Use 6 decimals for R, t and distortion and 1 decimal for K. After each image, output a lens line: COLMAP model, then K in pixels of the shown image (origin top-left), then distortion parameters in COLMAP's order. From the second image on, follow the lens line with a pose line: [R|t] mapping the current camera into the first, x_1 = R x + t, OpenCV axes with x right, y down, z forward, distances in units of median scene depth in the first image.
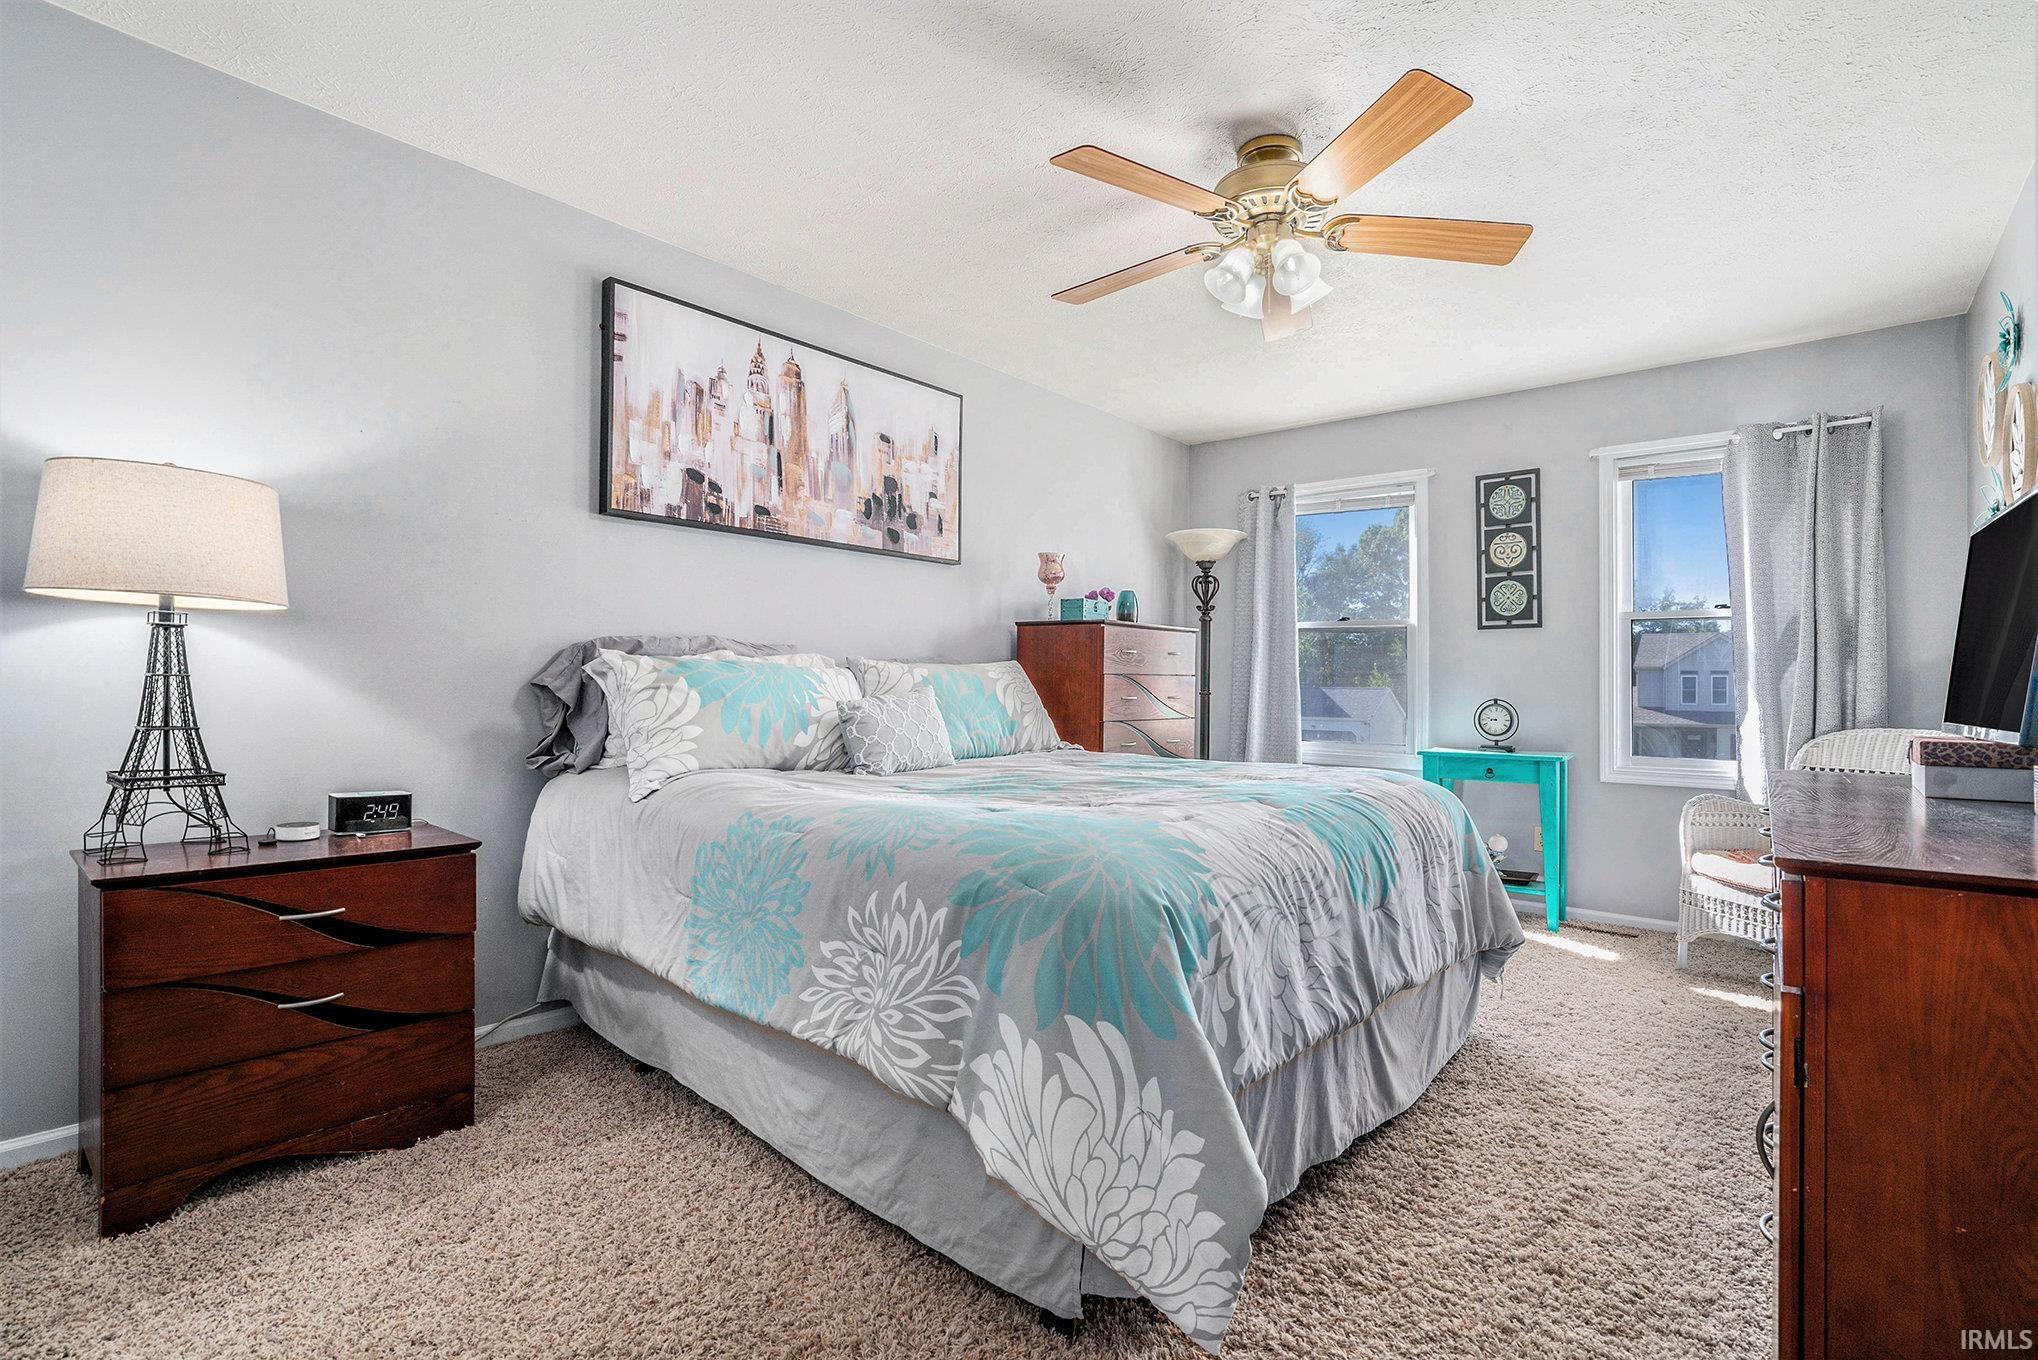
lens RADIAL K [[945.1, 0, 1020.2], [0, 945.1, 674.0], [0, 0, 1]] dist [-0.040861, 0.002729]
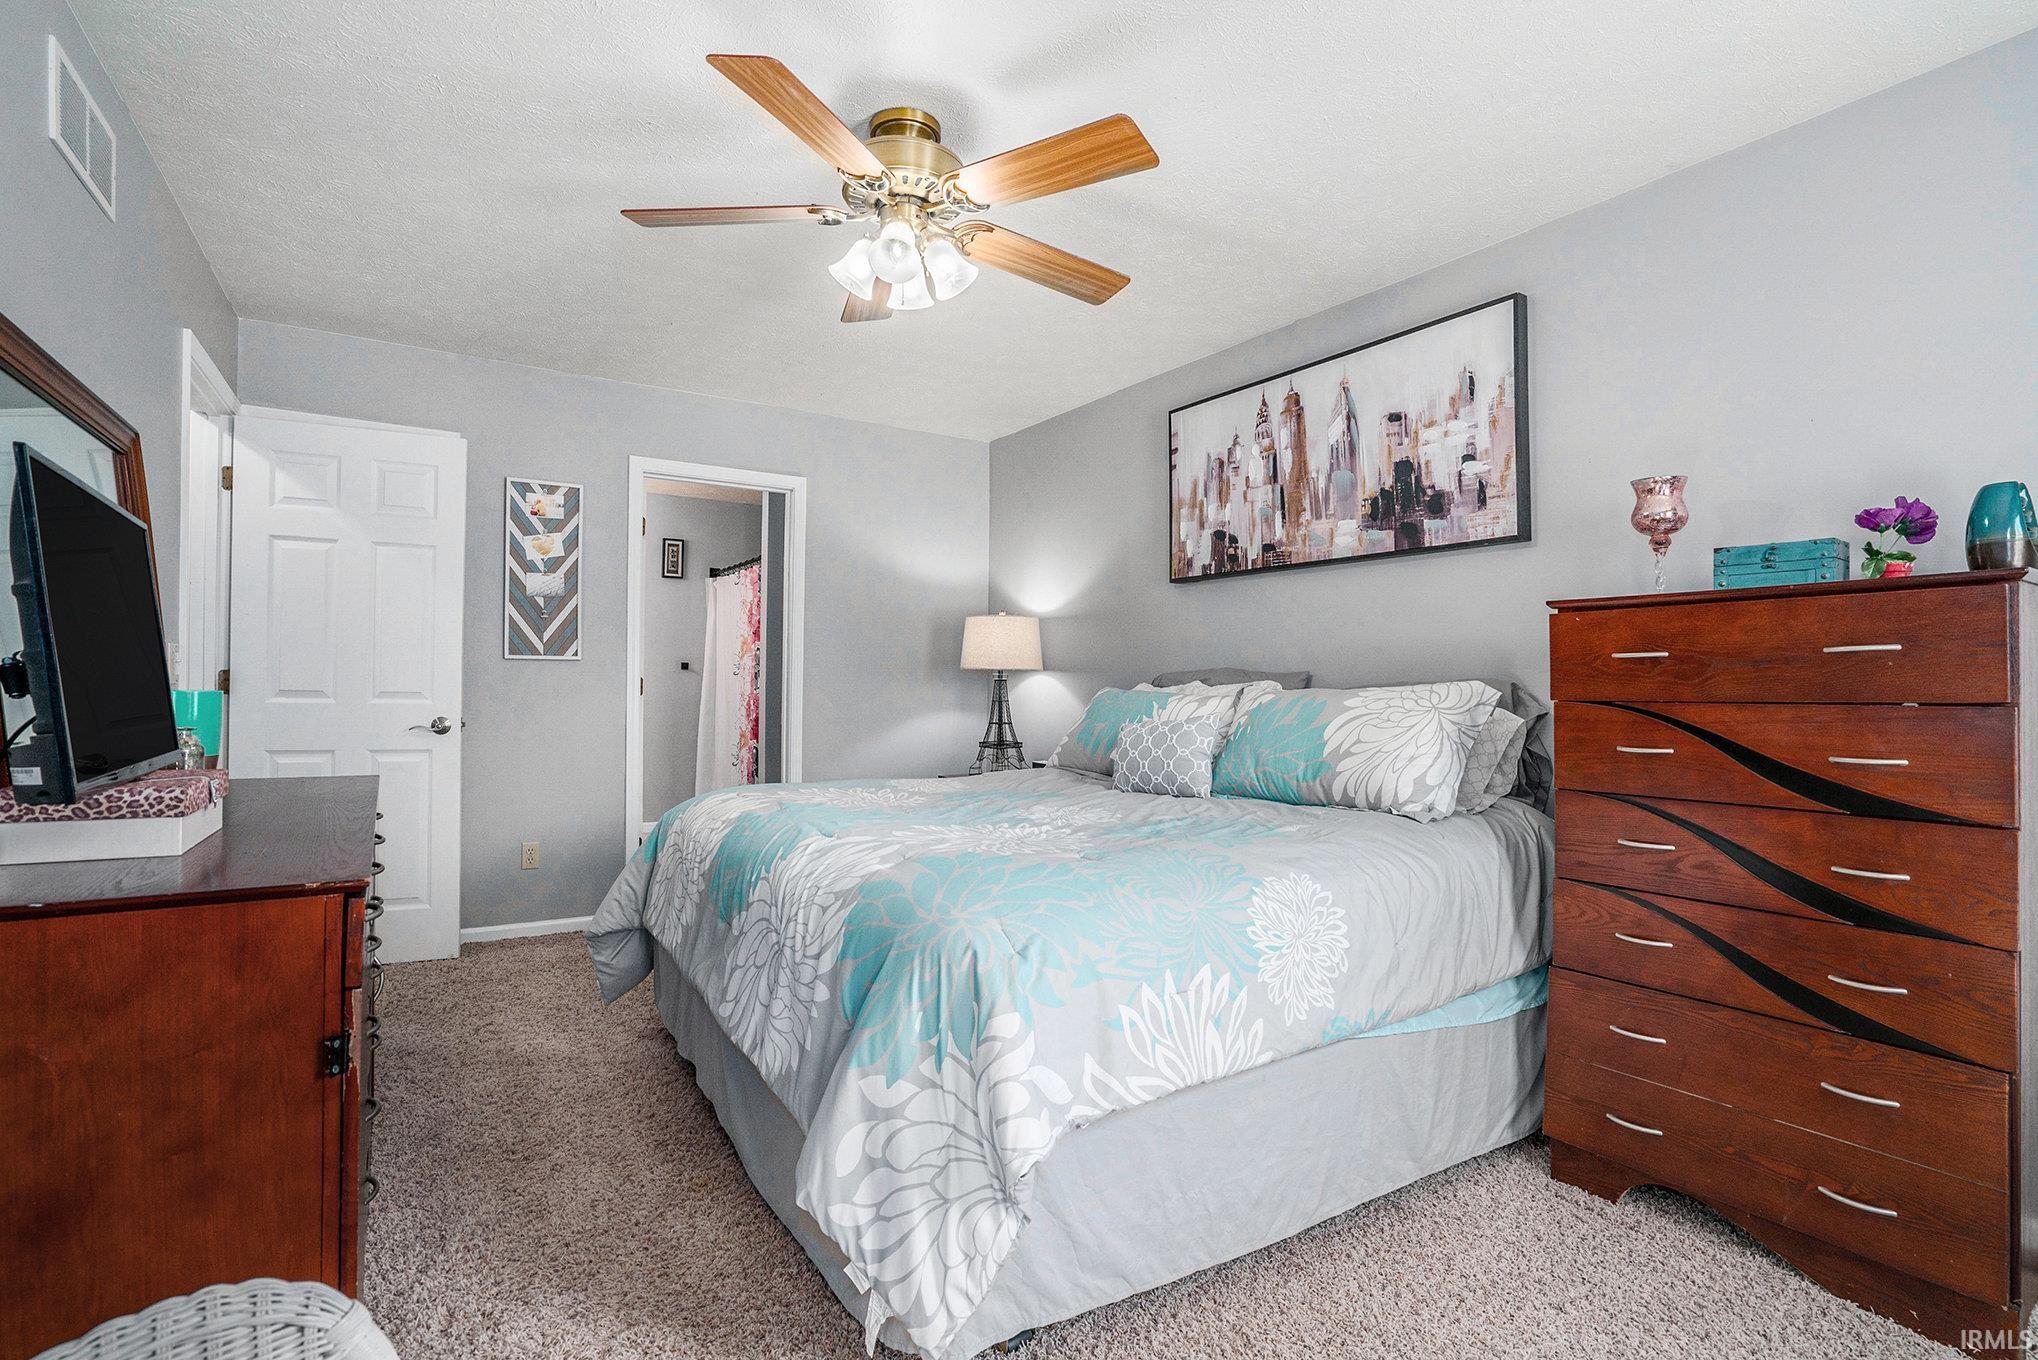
lens RADIAL K [[945.1, 0, 1019.0], [0, 945.1, 683.1], [0, 0, 1]] dist [-0.040861, 0.002729]
pose [[-0.267659, -0.014091, -0.963411, 0.818740], [0.004418, 0.999865, -0.015852, -0.003955], [0.963504, -0.008500, -0.267560, 0.996158]]
